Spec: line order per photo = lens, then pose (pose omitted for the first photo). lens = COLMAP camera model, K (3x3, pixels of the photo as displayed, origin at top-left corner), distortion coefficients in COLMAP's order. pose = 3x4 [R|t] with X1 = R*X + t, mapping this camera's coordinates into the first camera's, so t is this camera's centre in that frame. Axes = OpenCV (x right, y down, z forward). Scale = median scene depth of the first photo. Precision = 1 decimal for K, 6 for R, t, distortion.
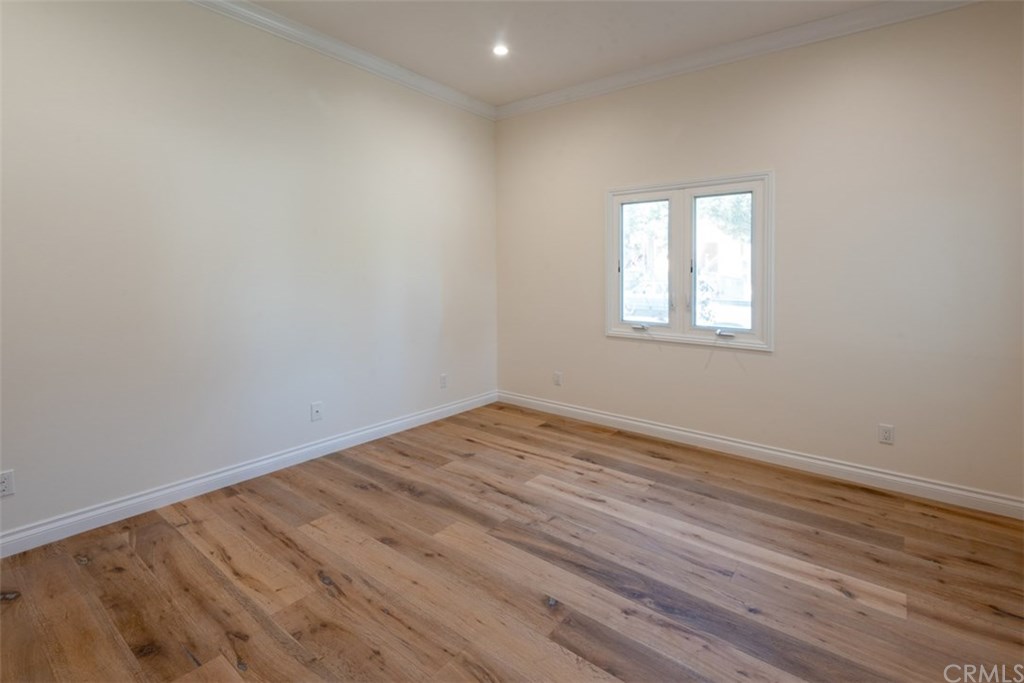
lens RADIAL K [[469.9, 0, 507.7], [0, 469.9, 338.0], [0, 0, 1]] dist [-0.034836, -0.000359]
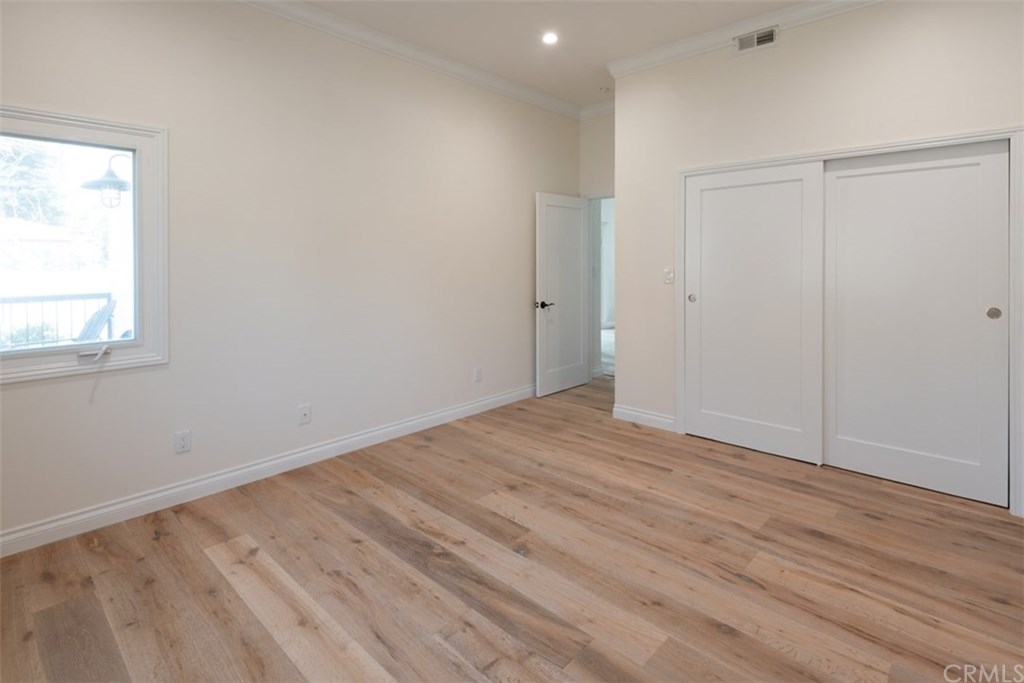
lens RADIAL K [[469.9, 0, 507.7], [0, 469.9, 338.0], [0, 0, 1]] dist [-0.034836, -0.000359]
pose [[-0.995330, -0.016451, 0.095114, 0.026969], [0.011554, 0.957981, 0.286598, -0.246896], [-0.095833, 0.286358, -0.953318, 1.802602]]
